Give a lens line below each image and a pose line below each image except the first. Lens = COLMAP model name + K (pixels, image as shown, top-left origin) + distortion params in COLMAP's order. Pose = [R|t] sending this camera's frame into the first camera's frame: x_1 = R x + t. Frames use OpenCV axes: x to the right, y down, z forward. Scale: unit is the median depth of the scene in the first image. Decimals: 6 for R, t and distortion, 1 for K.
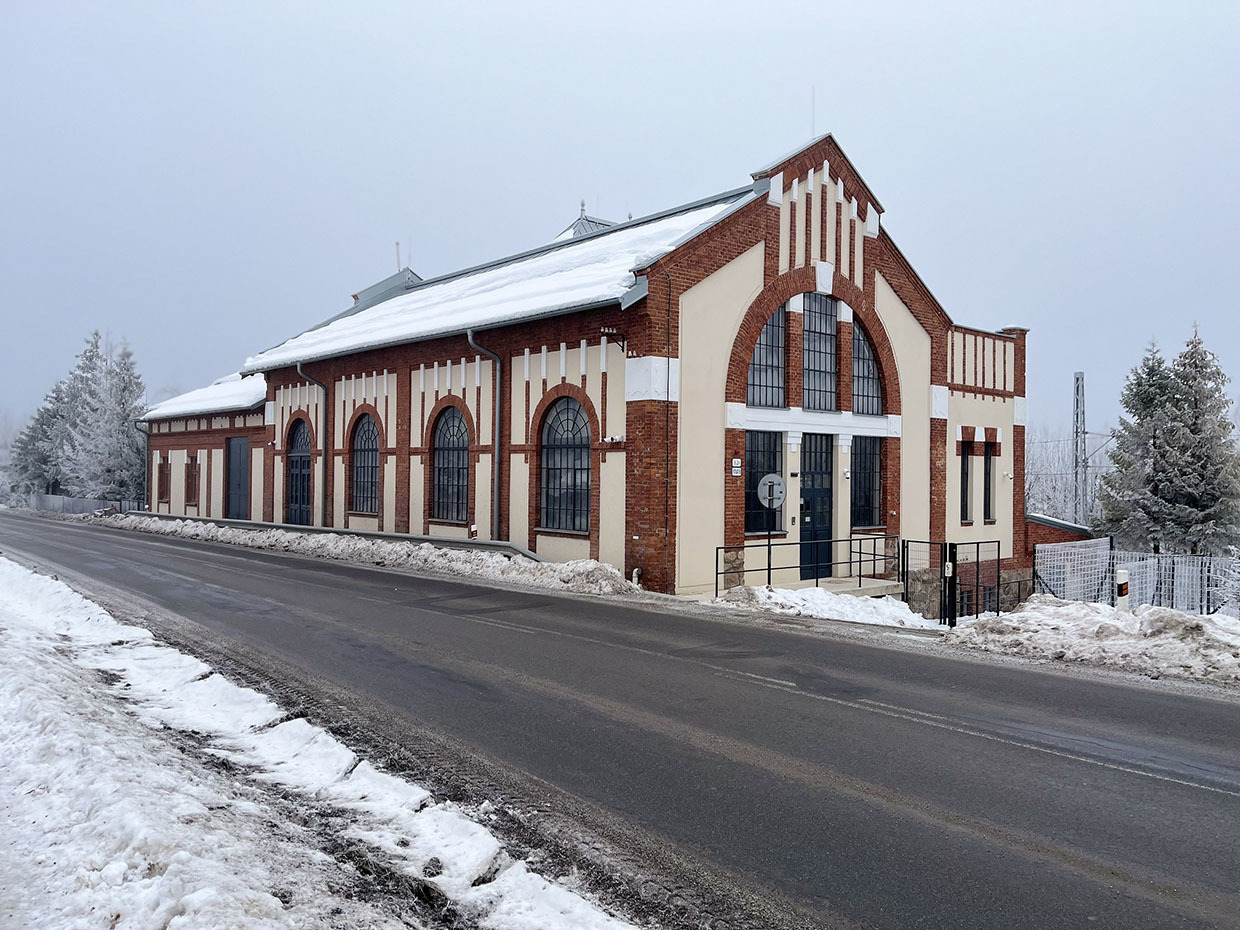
lens RADIAL K [[944.0, 0, 618.8], [0, 944.0, 465.9], [0, 0, 1]] dist [0.053345, 0.001625]
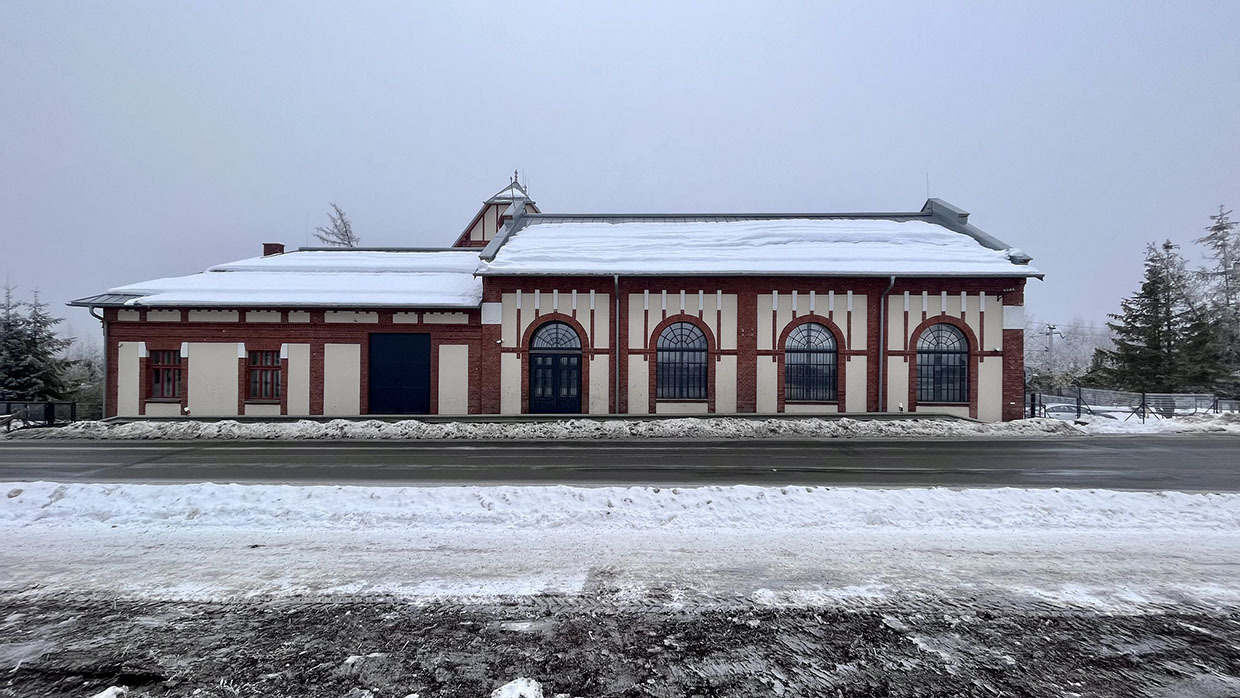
lens RADIAL K [[372.2, 0, 618.8], [0, 372.2, 348.6], [0, 0, 1]] dist [0.001198, -0.000041]
pose [[0.676817, 0.035459, 0.735297, -0.635389], [-0.005545, 0.999056, -0.043075, 0.003026], [-0.736130, 0.025077, 0.676375, 0.659648]]
